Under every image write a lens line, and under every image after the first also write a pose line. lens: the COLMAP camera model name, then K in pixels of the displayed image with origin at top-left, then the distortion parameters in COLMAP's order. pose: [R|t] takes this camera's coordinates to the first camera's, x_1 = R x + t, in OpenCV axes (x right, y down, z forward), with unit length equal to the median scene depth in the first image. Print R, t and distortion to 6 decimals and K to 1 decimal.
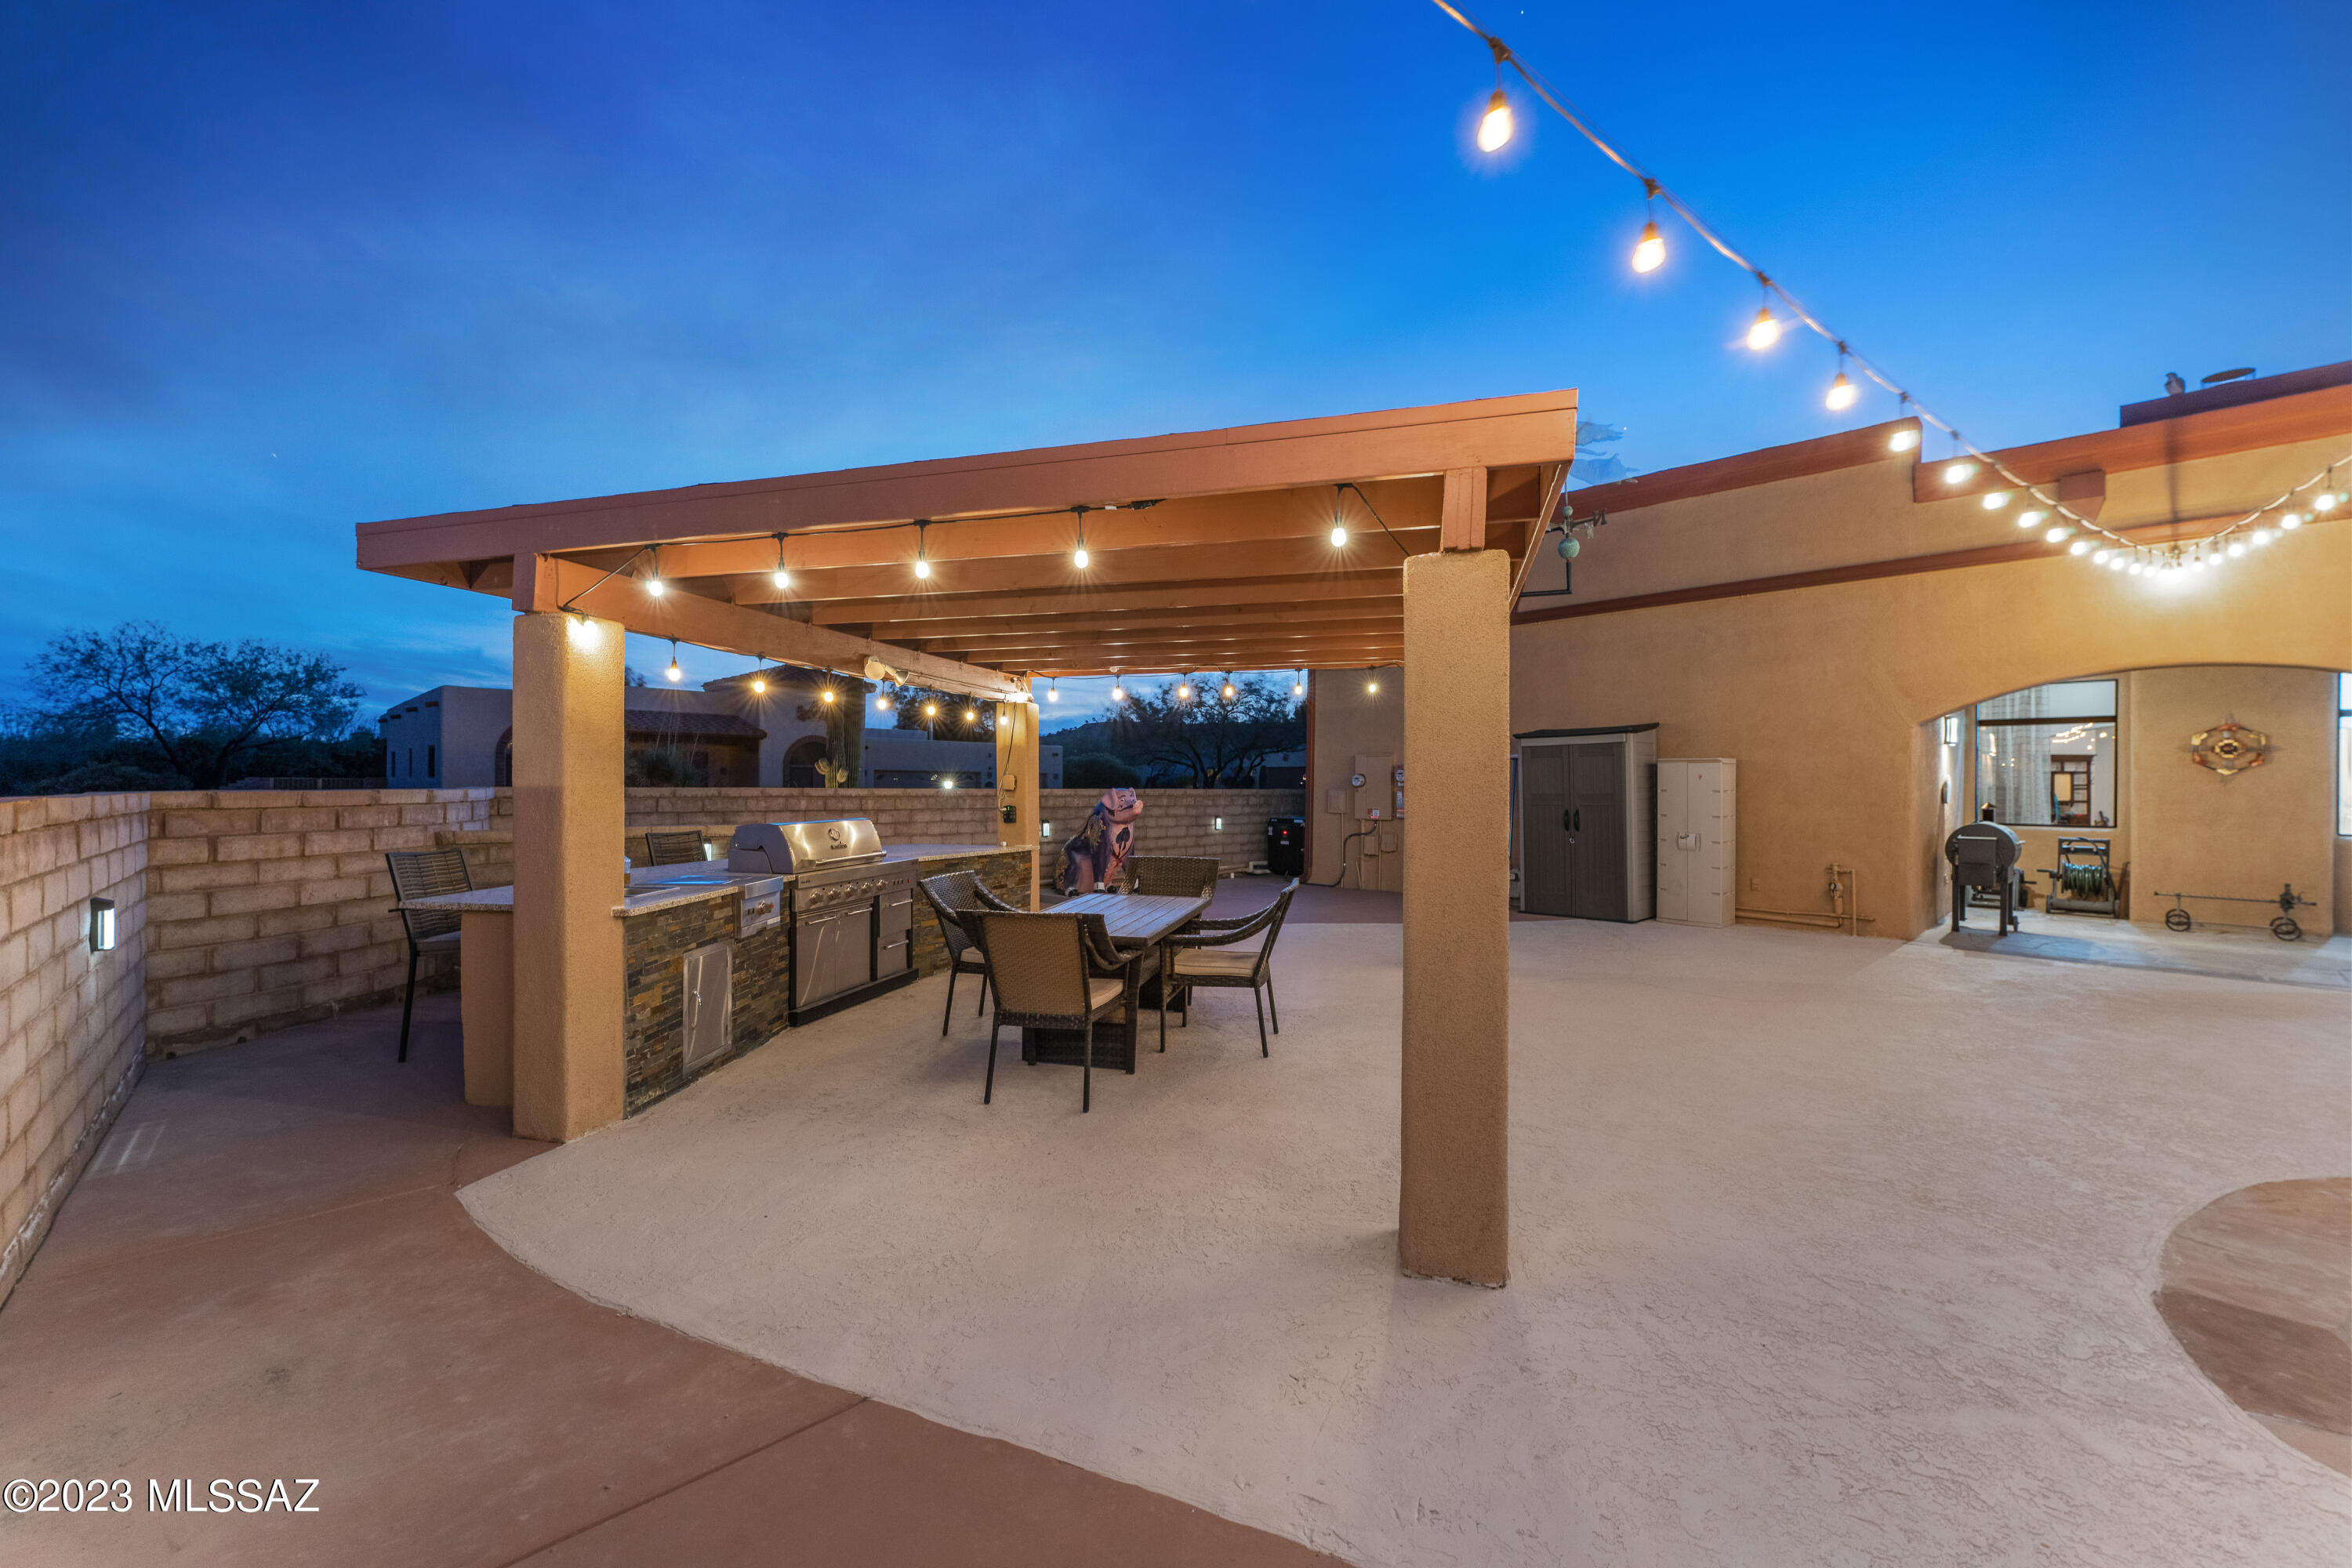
lens RADIAL K [[931.4, 0, 1176.0], [0, 931.4, 784.0], [0, 0, 1]] dist [0.001069, 0.000217]
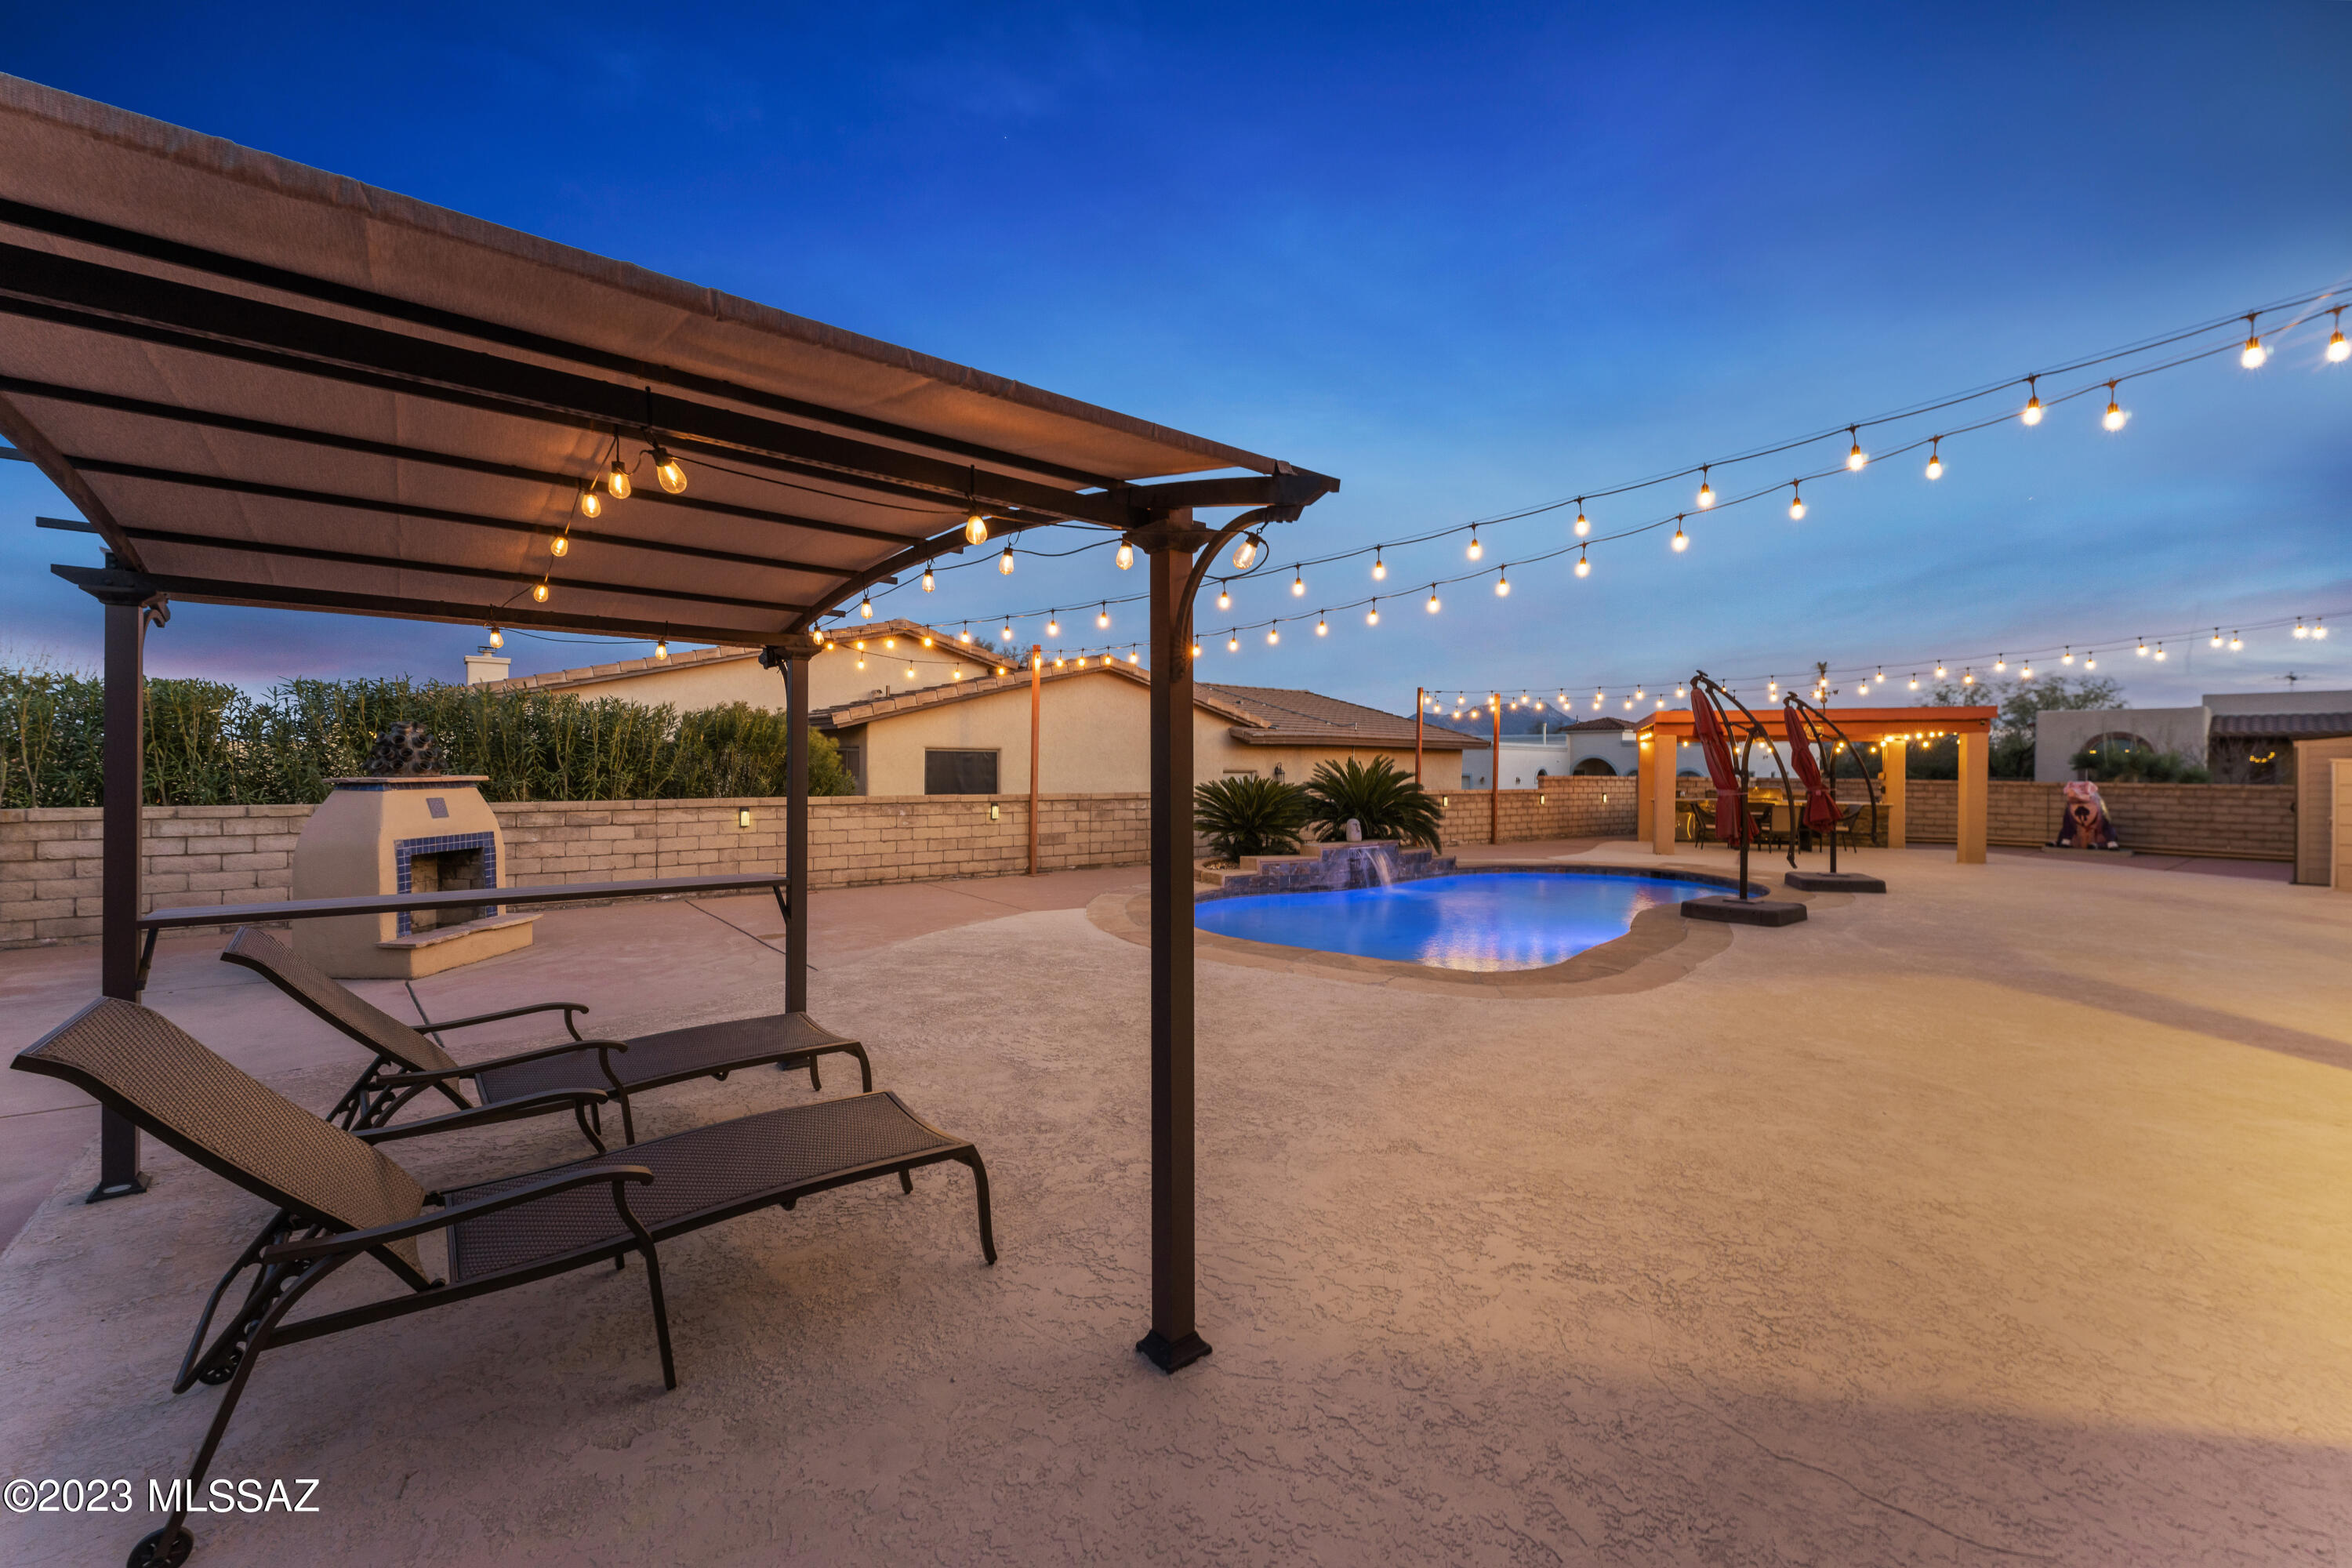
lens RADIAL K [[937.7, 0, 1173.5], [0, 937.7, 783.5], [0, 0, 1]] dist [0.000462, -0.000045]
pose [[-0.082442, 0.009782, -0.996548, 1.989256], [-0.012921, 0.999857, 0.010883, 0.012859], [0.996512, 0.013774, -0.082304, -0.491097]]
